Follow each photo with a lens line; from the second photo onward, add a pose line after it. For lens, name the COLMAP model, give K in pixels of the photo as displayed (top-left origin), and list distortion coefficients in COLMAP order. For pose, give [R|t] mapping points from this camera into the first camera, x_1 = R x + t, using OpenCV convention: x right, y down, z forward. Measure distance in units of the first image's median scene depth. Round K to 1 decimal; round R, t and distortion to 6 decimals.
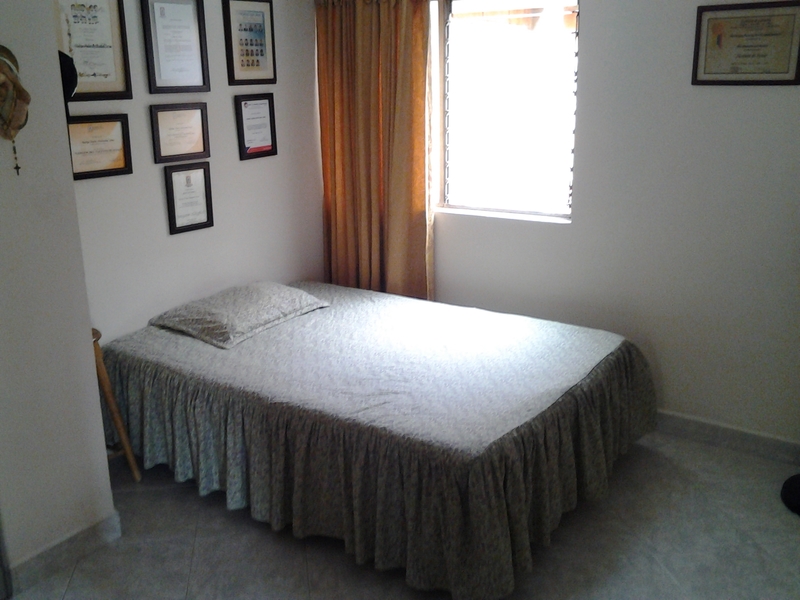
lens RADIAL K [[816.2, 0, 400.9], [0, 816.2, 295.8], [0, 0, 1]] dist [0.015039, 0.000000]
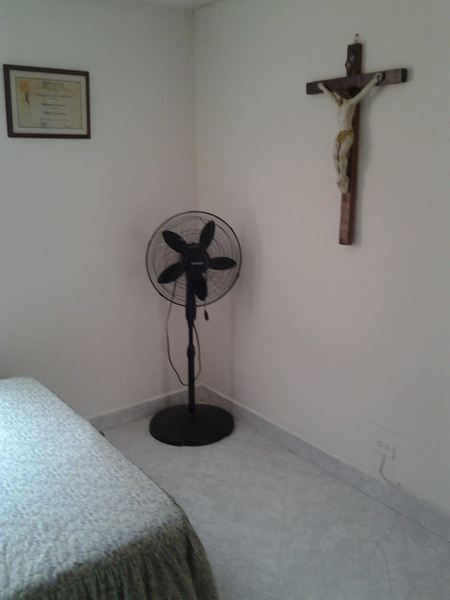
lens RADIAL K [[612.2, 0, 225.7], [0, 612.2, 304.8], [0, 0, 1]] dist [0.015039, 0.000000]
pose [[0.268276, -0.234864, 0.934274, -0.398763], [0.240846, 0.955379, 0.171010, -0.119438], [-0.932749, 0.179138, 0.312871, 0.537660]]
